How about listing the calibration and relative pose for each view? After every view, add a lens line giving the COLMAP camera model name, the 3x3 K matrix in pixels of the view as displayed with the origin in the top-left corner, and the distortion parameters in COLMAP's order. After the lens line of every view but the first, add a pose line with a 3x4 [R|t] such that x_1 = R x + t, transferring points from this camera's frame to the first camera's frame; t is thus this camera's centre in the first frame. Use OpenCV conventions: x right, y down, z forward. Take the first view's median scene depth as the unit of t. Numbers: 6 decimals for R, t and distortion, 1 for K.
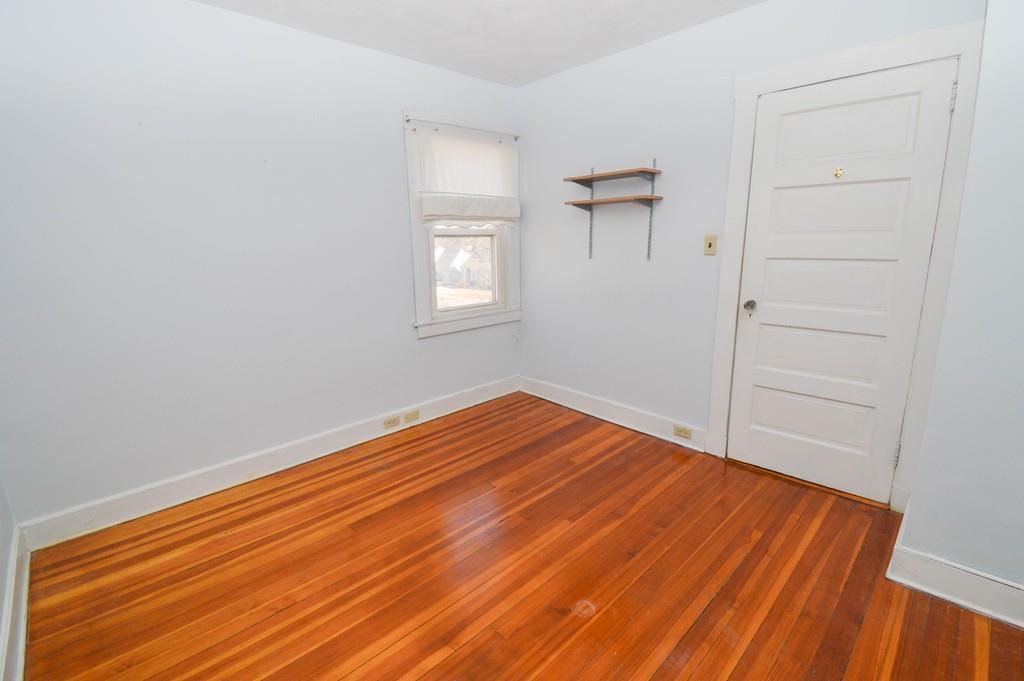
lens RADIAL K [[466.1, 0, 511.9], [0, 466.1, 335.7], [0, 0, 1]] dist [0.008205, -0.000909]
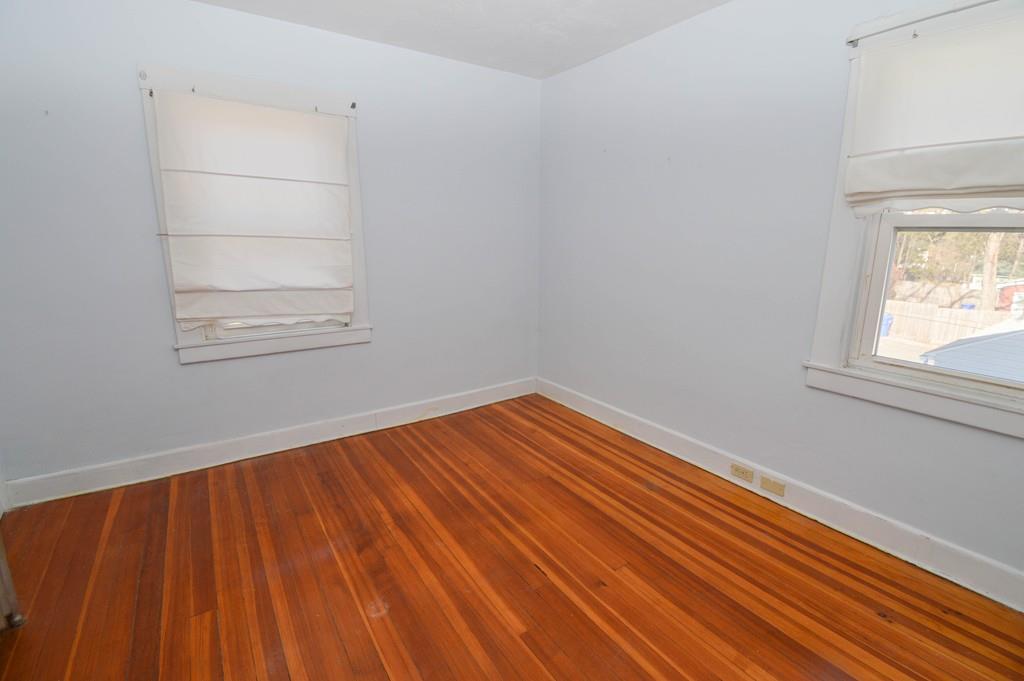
lens RADIAL K [[466.1, 0, 512.3], [0, 466.1, 334.0], [0, 0, 1]] dist [0.008205, -0.000909]
pose [[-0.177216, 0.218515, -0.959607, 0.702478], [-0.202698, 0.946032, 0.252857, -0.208505], [0.963072, 0.239320, -0.123360, 0.949638]]
